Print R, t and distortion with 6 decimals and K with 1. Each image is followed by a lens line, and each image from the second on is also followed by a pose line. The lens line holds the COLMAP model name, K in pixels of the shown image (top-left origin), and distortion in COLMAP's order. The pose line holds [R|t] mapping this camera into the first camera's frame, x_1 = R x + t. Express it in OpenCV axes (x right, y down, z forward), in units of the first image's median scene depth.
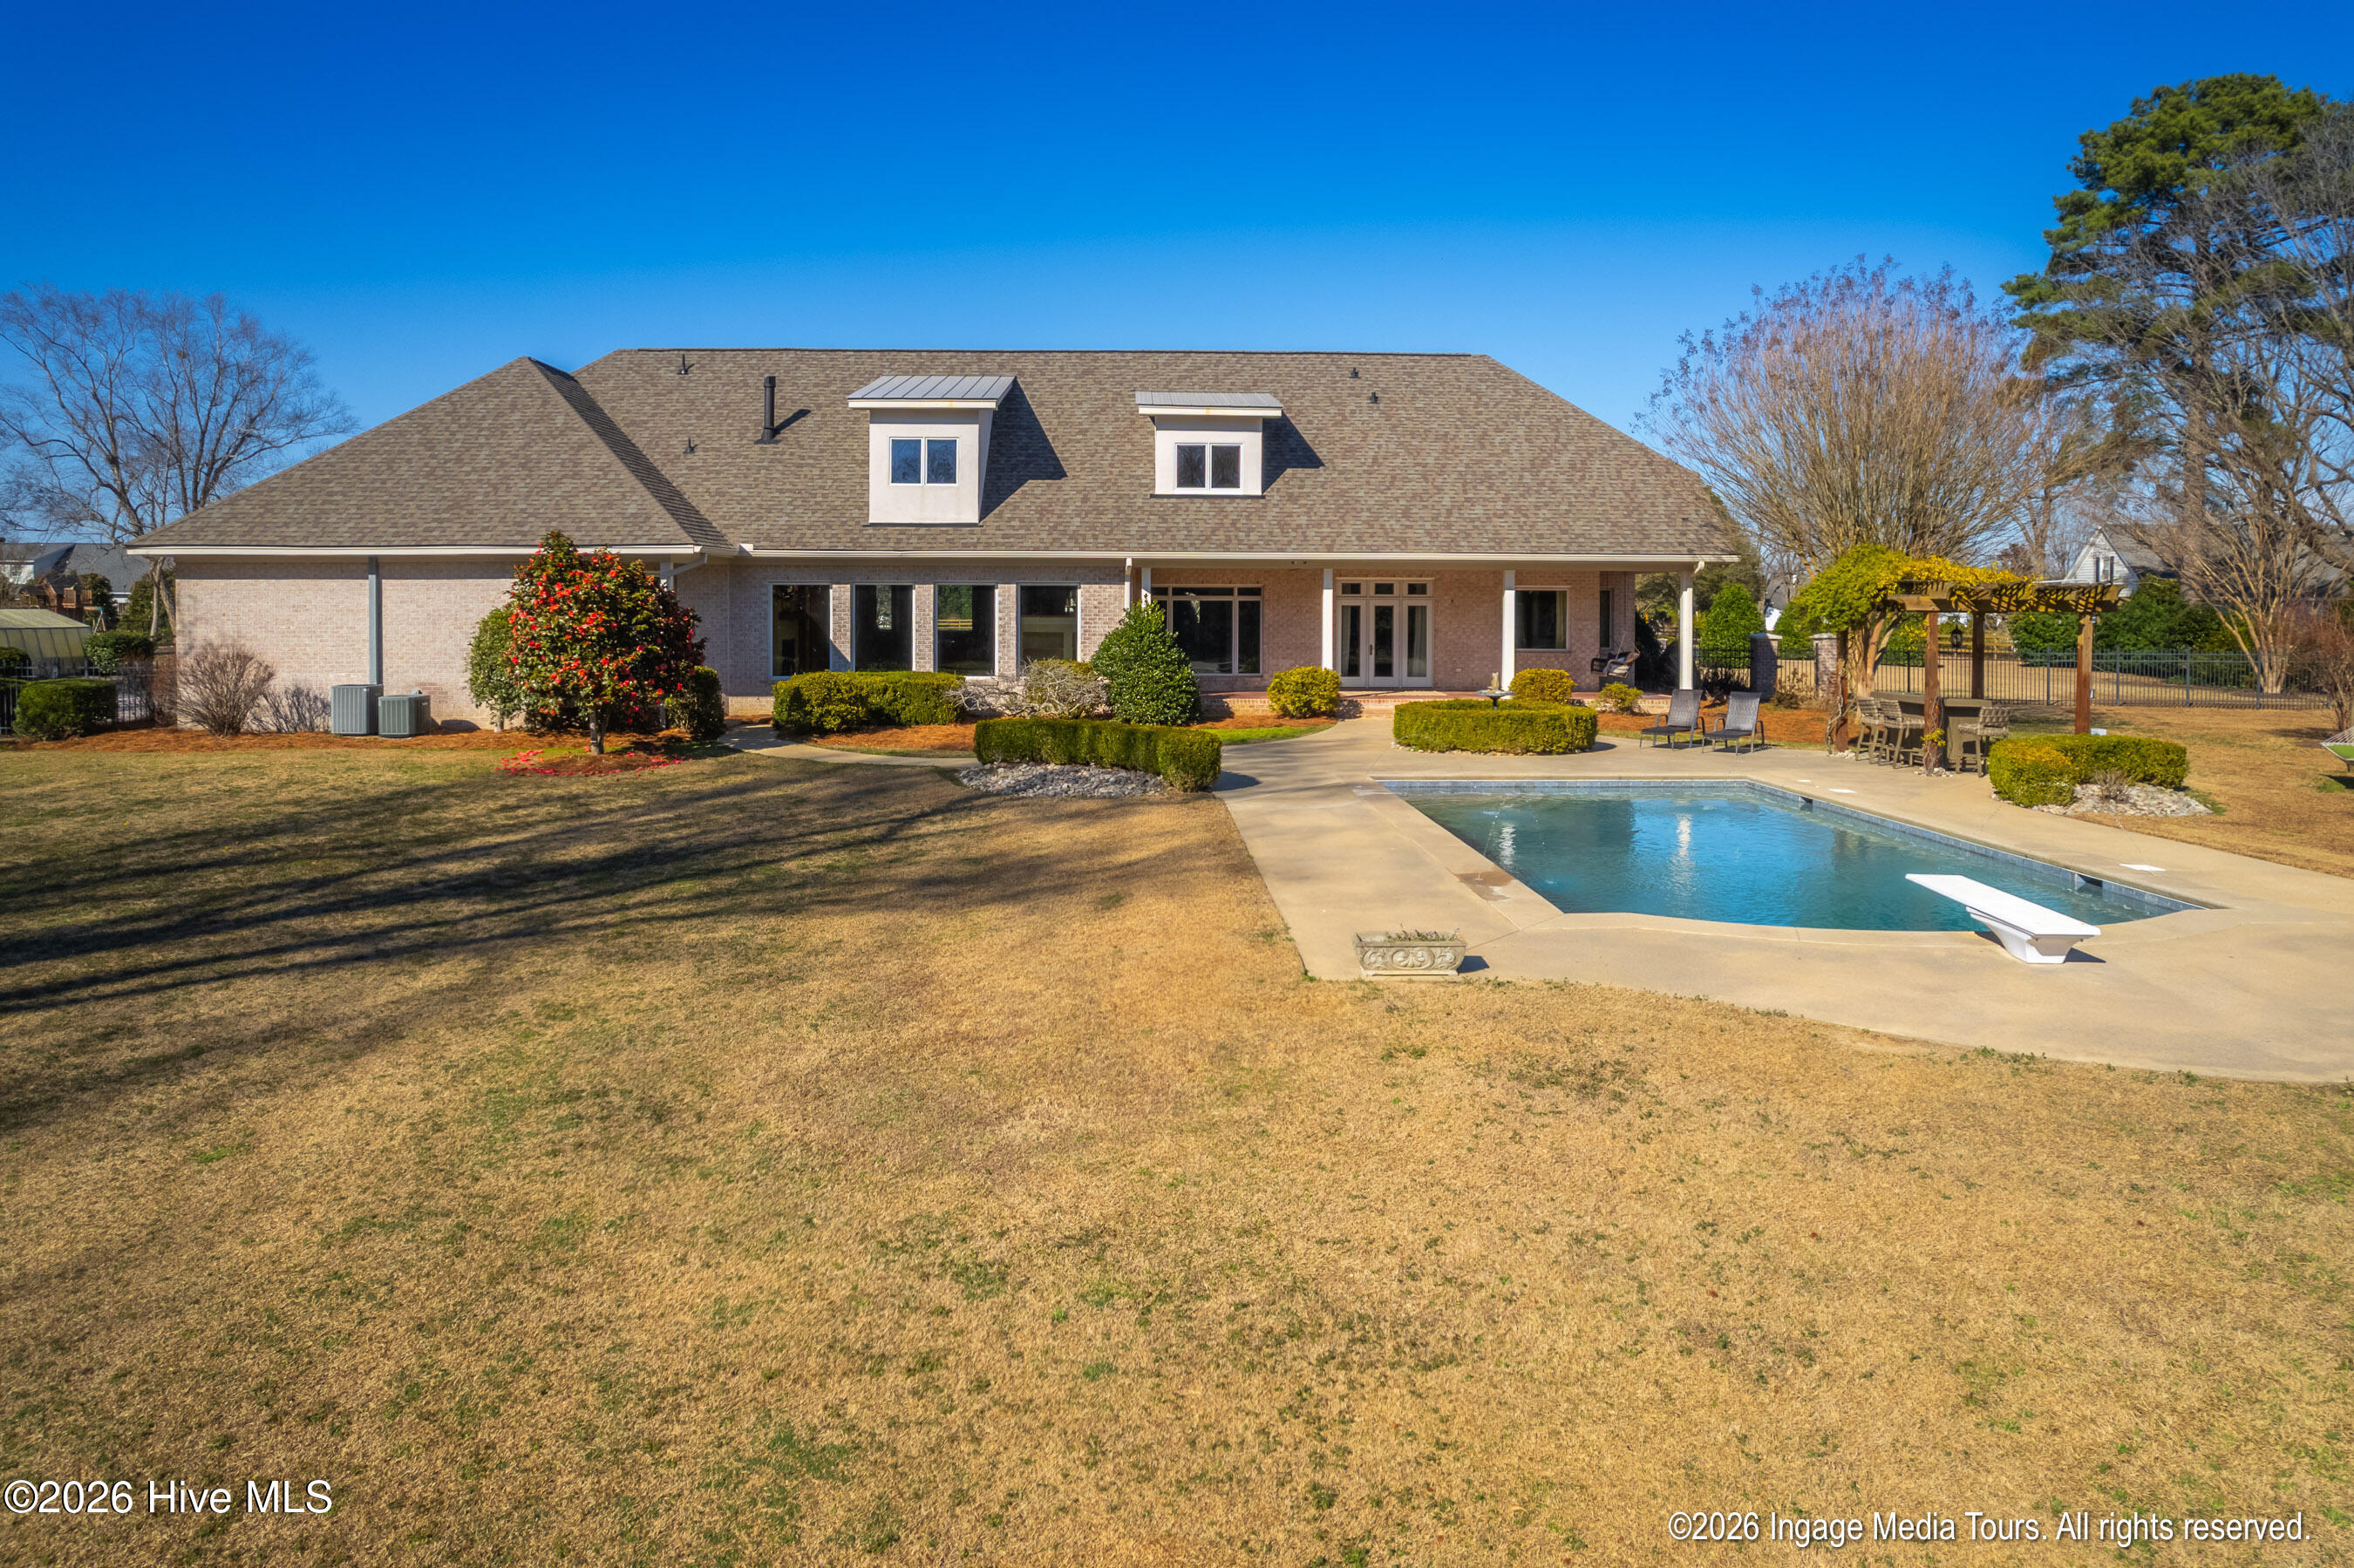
lens RADIAL K [[1528.6, 0, 1177.0], [0, 1528.6, 784.0], [0, 0, 1]] dist [0.002502, 0.000887]
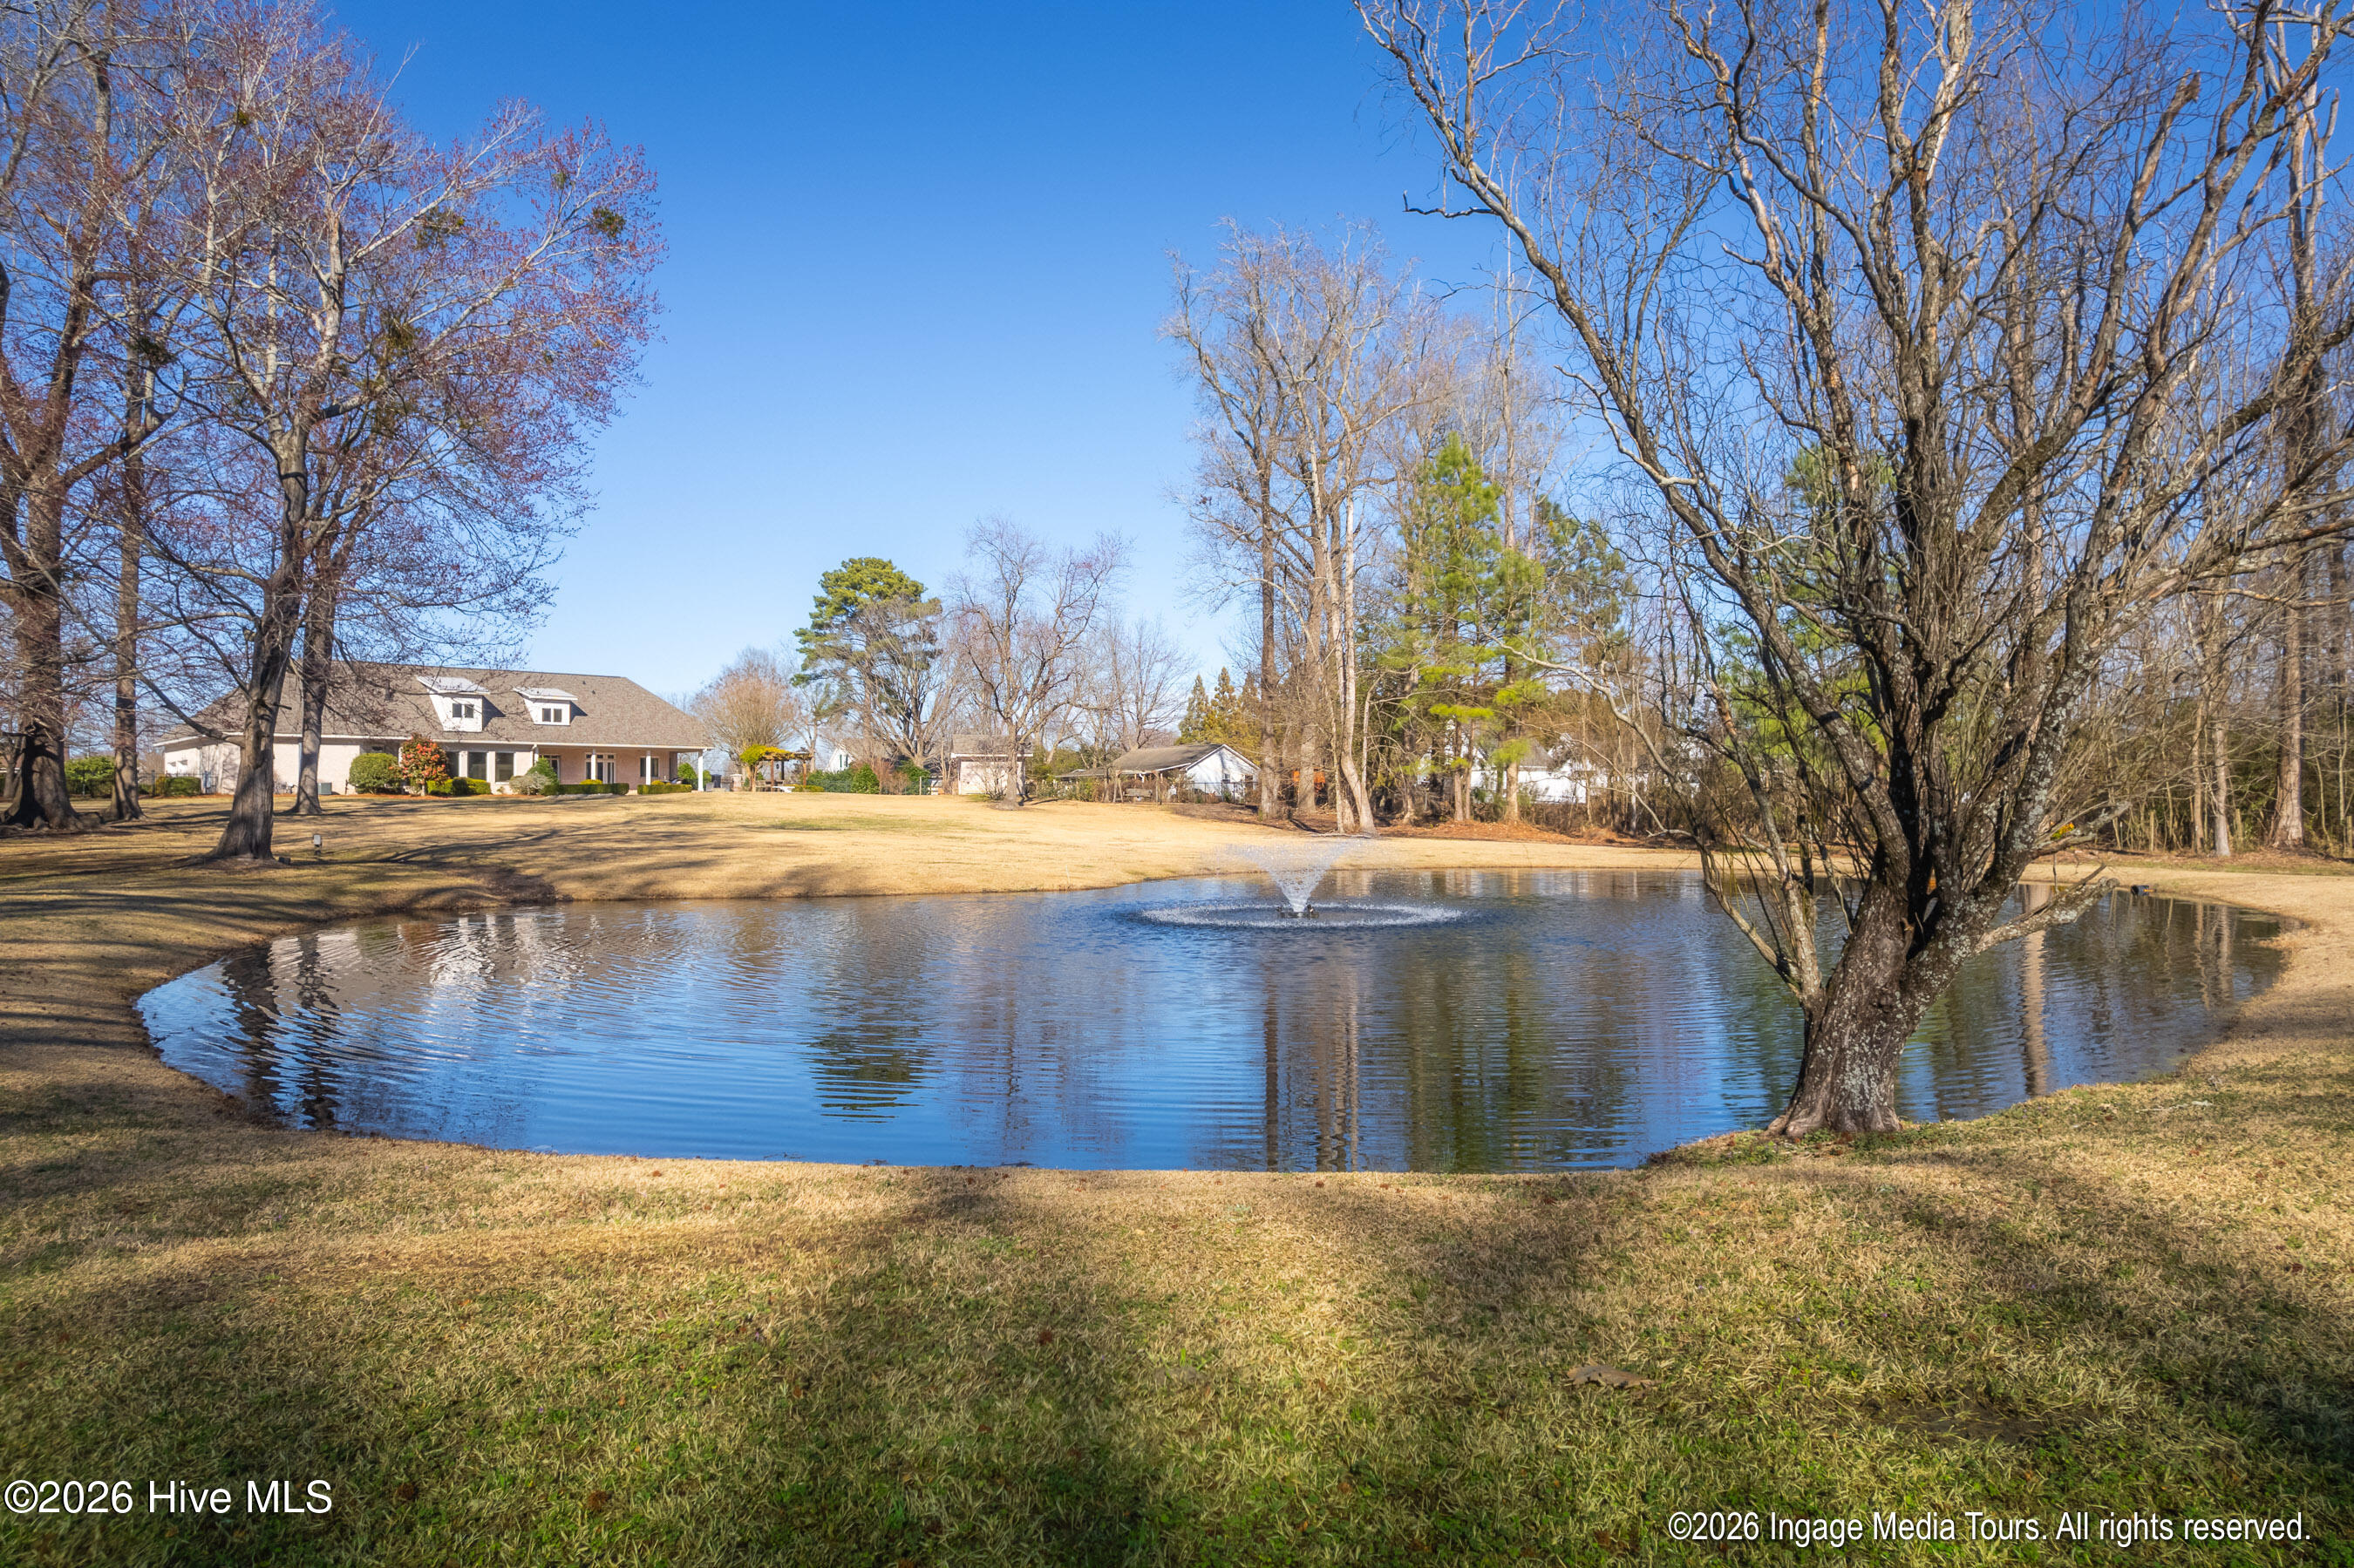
lens RADIAL K [[1492.4, 0, 1177.0], [0, 1492.4, 784.0], [0, 0, 1]] dist [-0.059787, 0.001864]
pose [[0.753475, 0.010109, 0.657399, -0.998620], [0.064475, 0.993926, -0.089181, 0.281297], [-0.654308, 0.109581, 0.748247, -2.067589]]
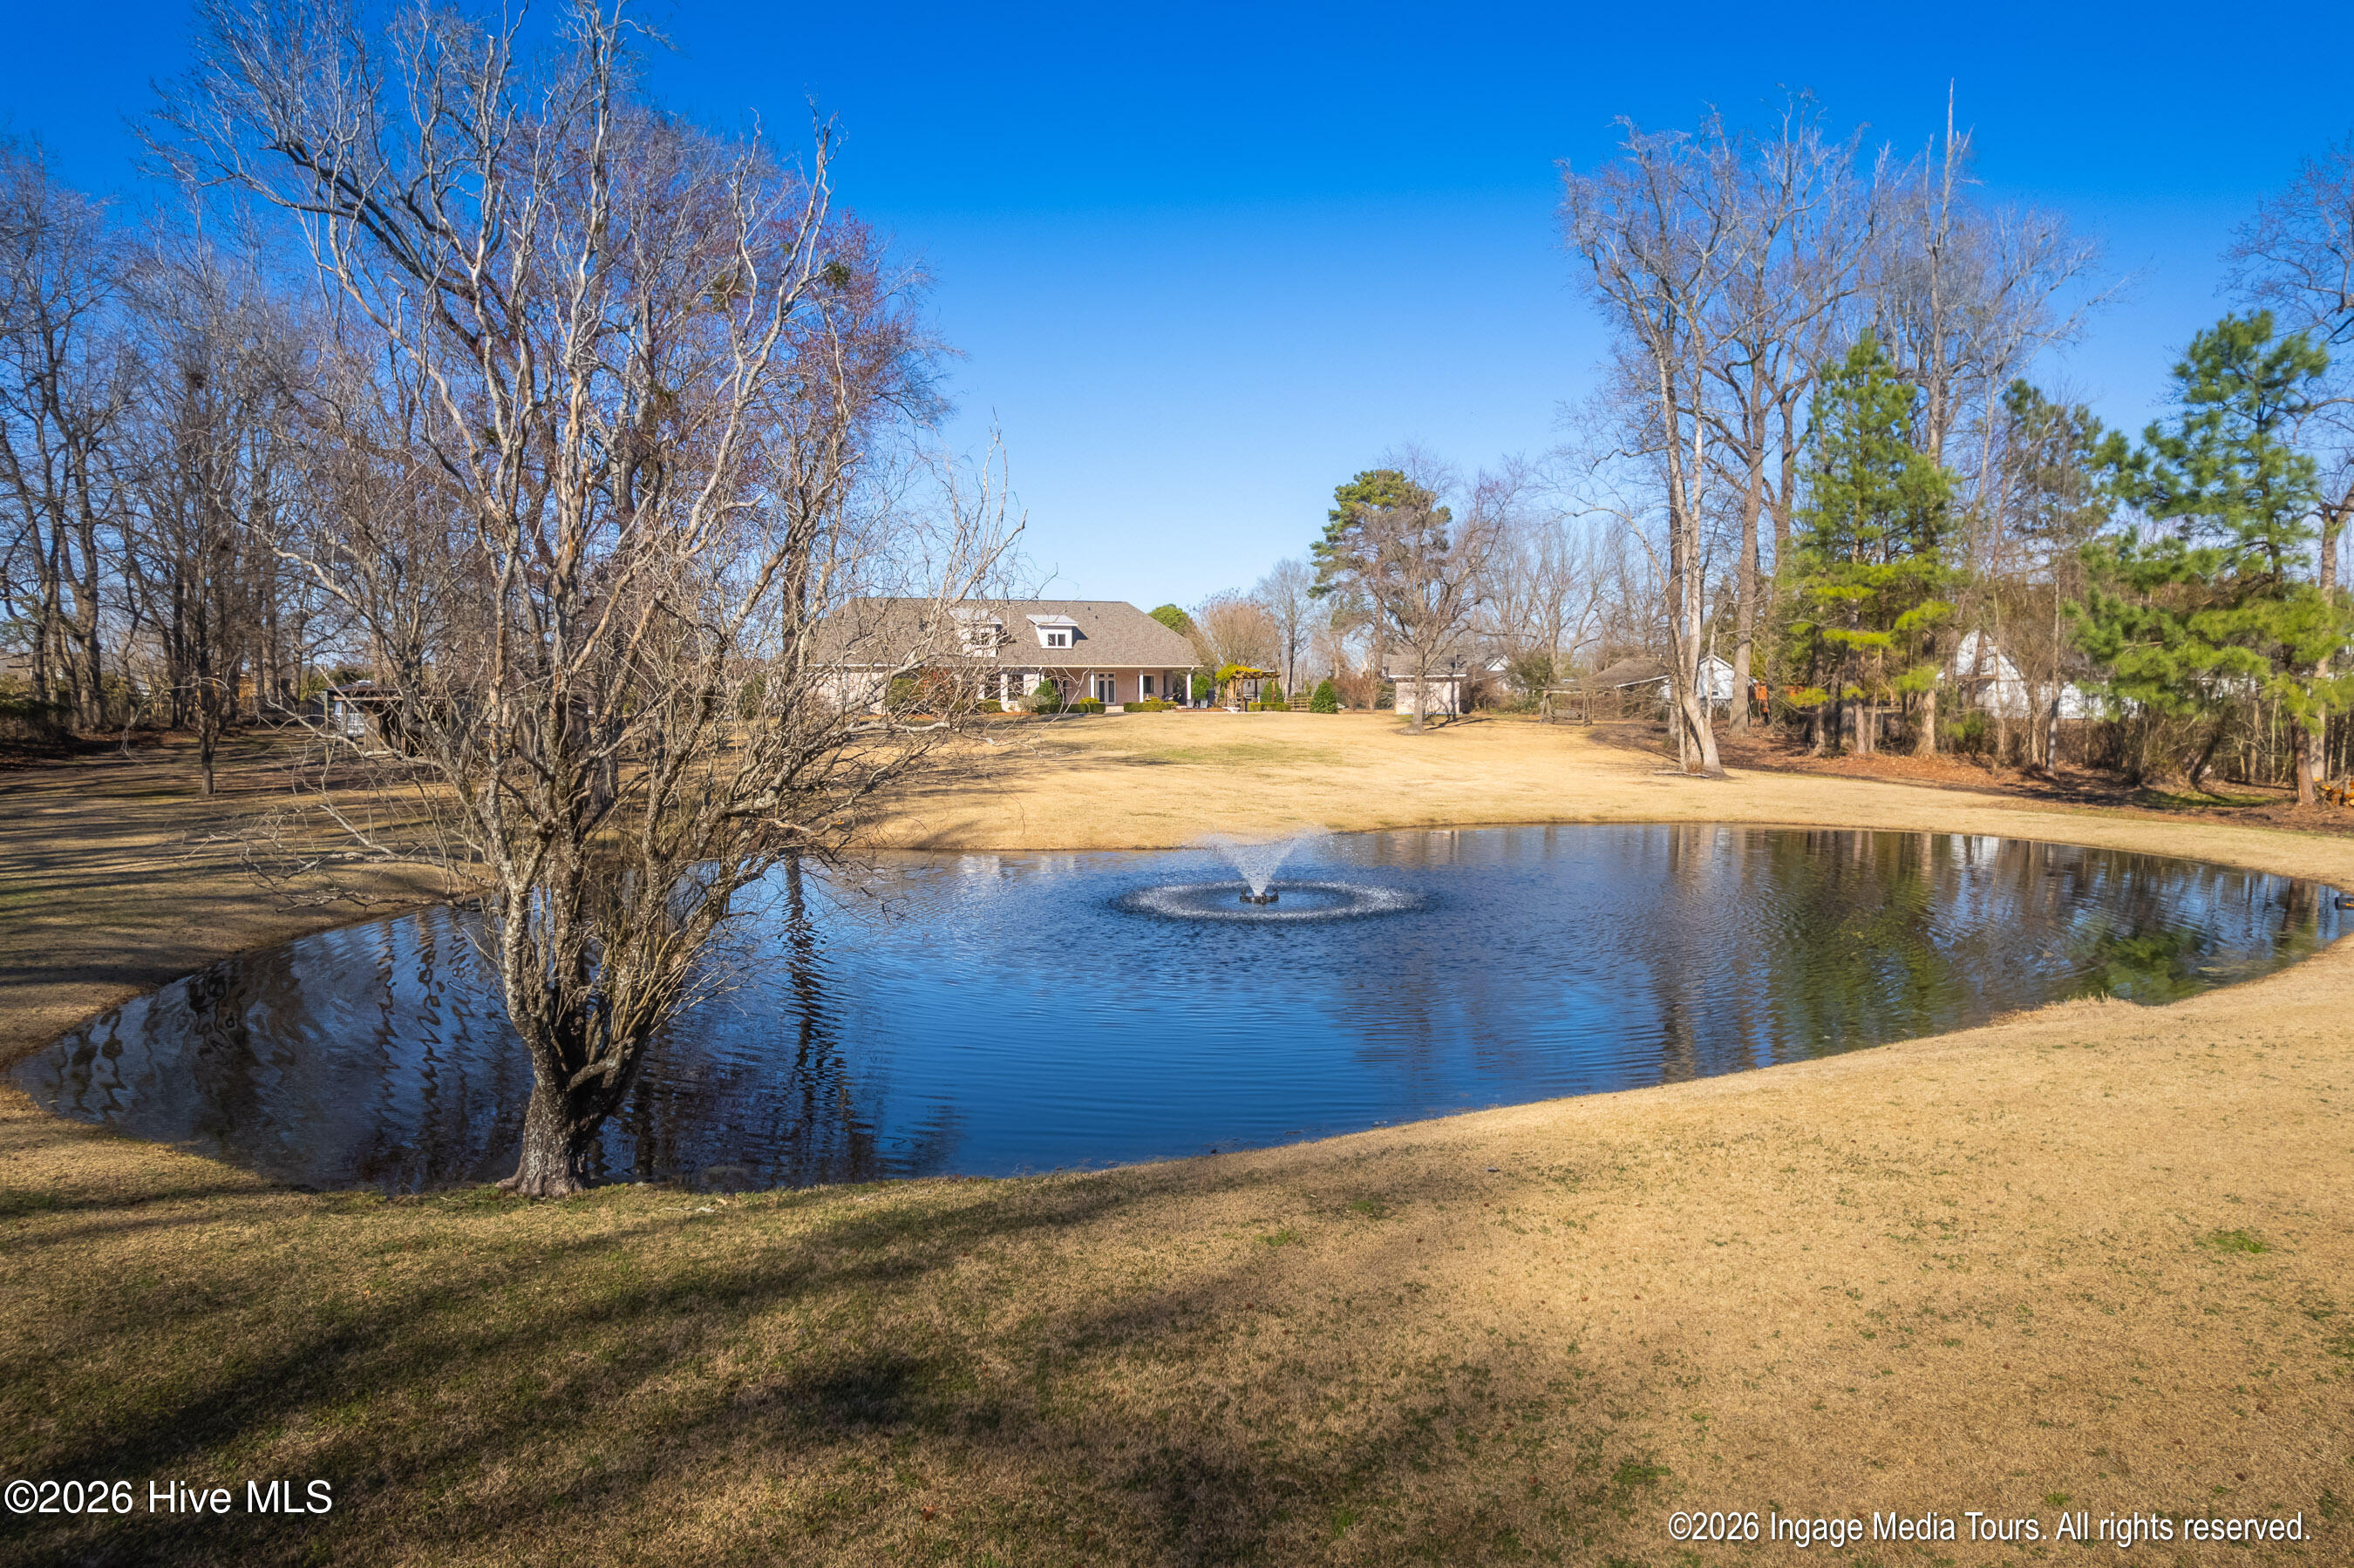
lens RADIAL K [[1492.4, 0, 1177.0], [0, 1492.4, 784.0], [0, 0, 1]] dist [-0.059787, 0.001864]
pose [[0.952040, -0.021101, 0.305247, -0.762390], [0.033703, 0.998781, -0.036074, 0.250431], [-0.304113, 0.044632, 0.951590, -2.294391]]
